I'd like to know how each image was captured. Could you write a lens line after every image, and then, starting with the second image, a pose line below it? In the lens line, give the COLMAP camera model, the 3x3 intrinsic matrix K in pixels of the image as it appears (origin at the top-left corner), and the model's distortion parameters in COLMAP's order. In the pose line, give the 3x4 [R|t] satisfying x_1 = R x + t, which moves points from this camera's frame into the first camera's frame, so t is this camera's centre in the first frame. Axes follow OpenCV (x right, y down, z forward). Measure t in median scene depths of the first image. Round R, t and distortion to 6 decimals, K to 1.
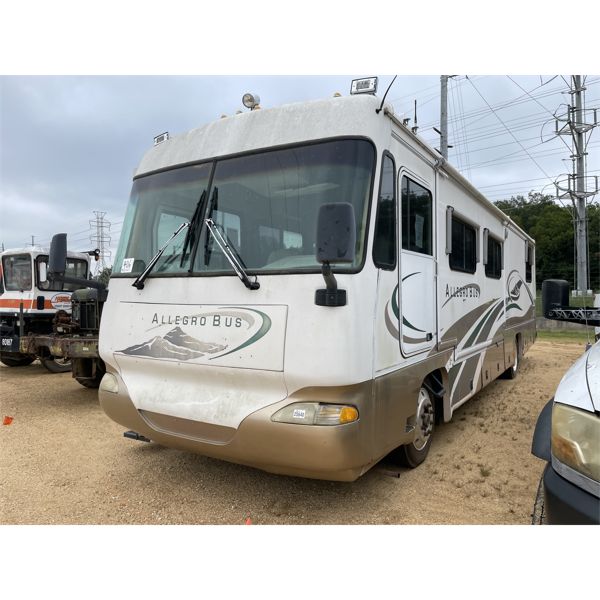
lens RADIAL K [[477.0, 0, 311.4], [0, 477.0, 304.9], [0, 0, 1]] dist [0.035421, -0.029102]
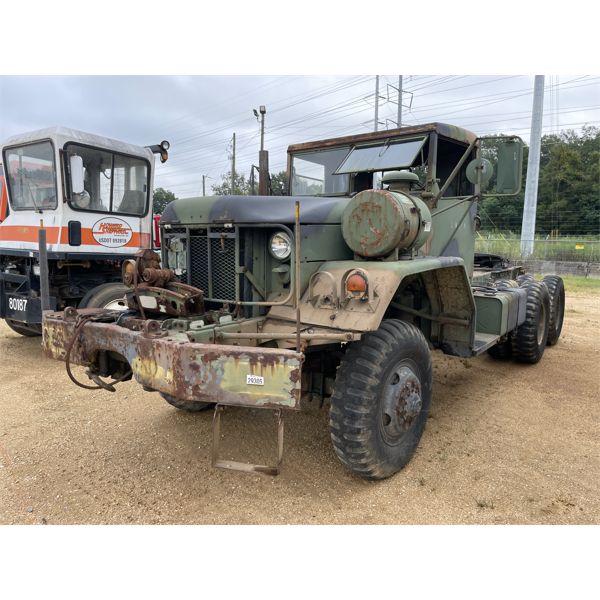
lens RADIAL K [[477.0, 0, 304.1], [0, 477.0, 301.8], [0, 0, 1]] dist [0.035421, -0.029102]
pose [[0.998886, 0.026319, -0.039158, -0.278381], [-0.021594, 0.992951, 0.116541, 0.003778], [0.041949, -0.115566, 0.992414, 0.458344]]
